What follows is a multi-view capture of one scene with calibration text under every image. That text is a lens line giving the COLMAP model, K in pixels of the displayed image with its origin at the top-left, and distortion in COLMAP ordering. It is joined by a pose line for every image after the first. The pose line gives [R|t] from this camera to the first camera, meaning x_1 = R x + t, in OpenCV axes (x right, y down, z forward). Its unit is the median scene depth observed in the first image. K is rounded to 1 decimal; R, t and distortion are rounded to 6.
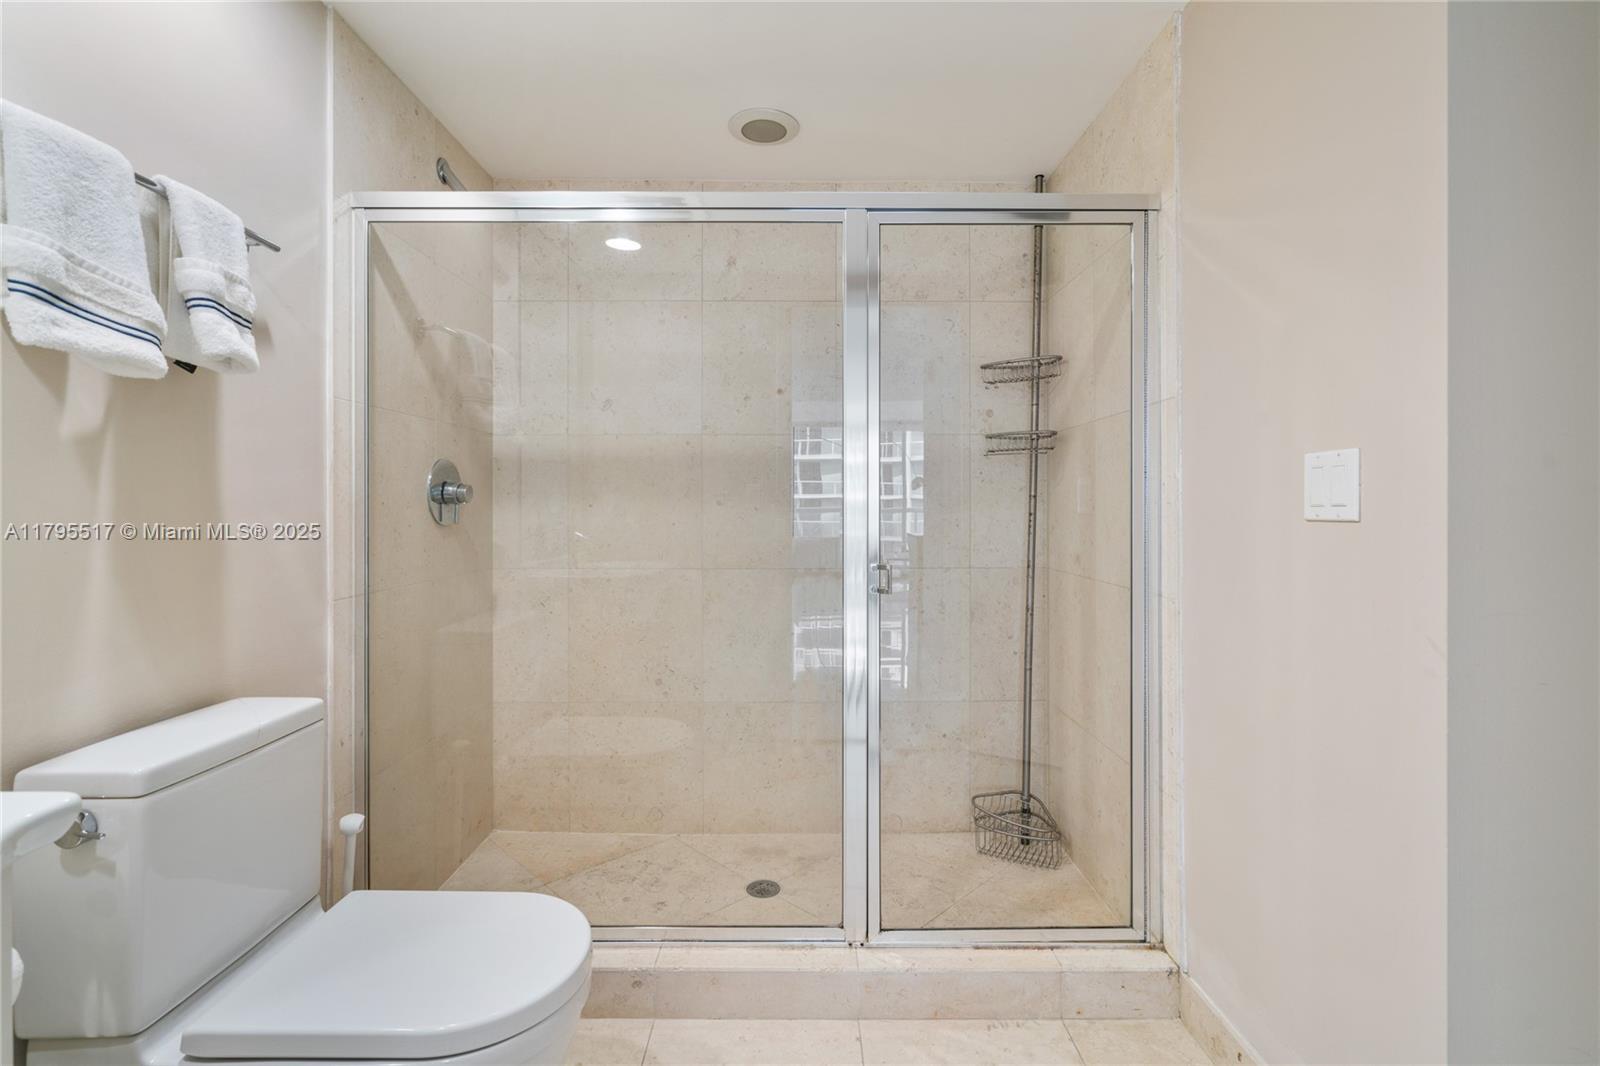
lens RADIAL K [[717.7, 0, 821.1], [0, 717.7, 518.3], [0, 0, 1]] dist [-0.007300, 0.004407]
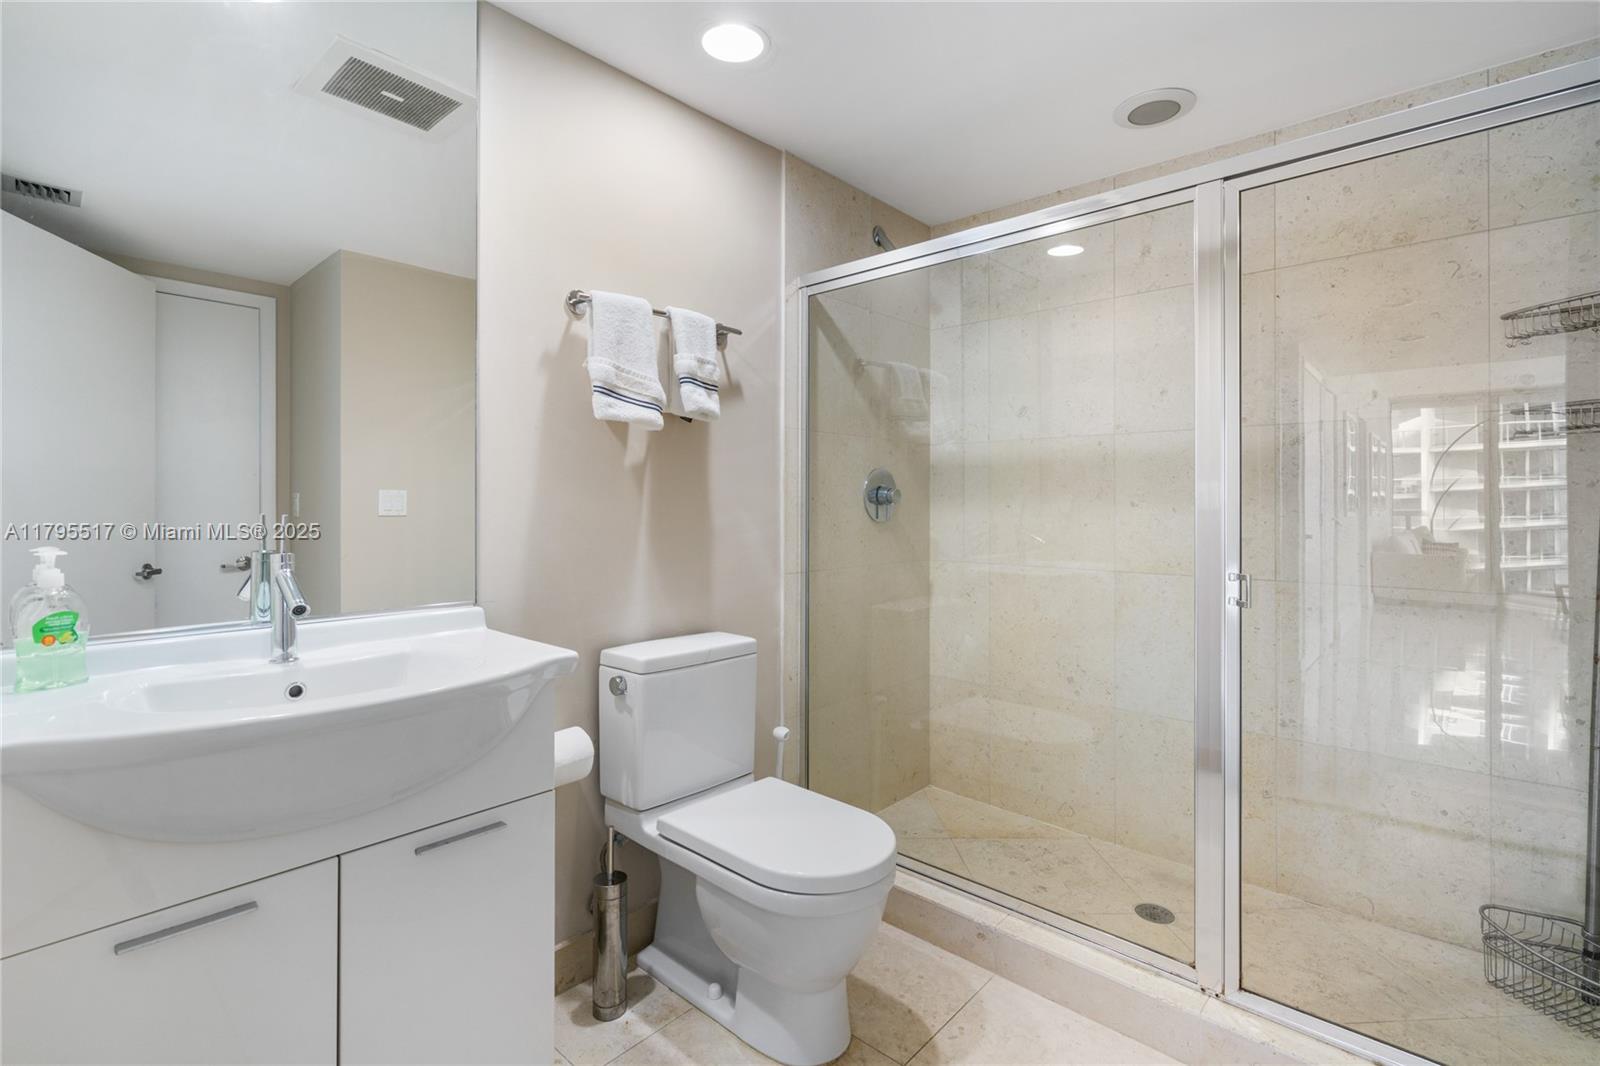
lens RADIAL K [[723.7, 0, 804.6], [0, 723.7, 518.7], [0, 0, 1]] dist [-0.006106, 0.003475]
pose [[0.747986, 0.014910, -0.663547, 0.262051], [-0.014621, 0.999875, 0.005986, -0.001455], [0.663553, 0.005224, 0.748111, -0.025114]]
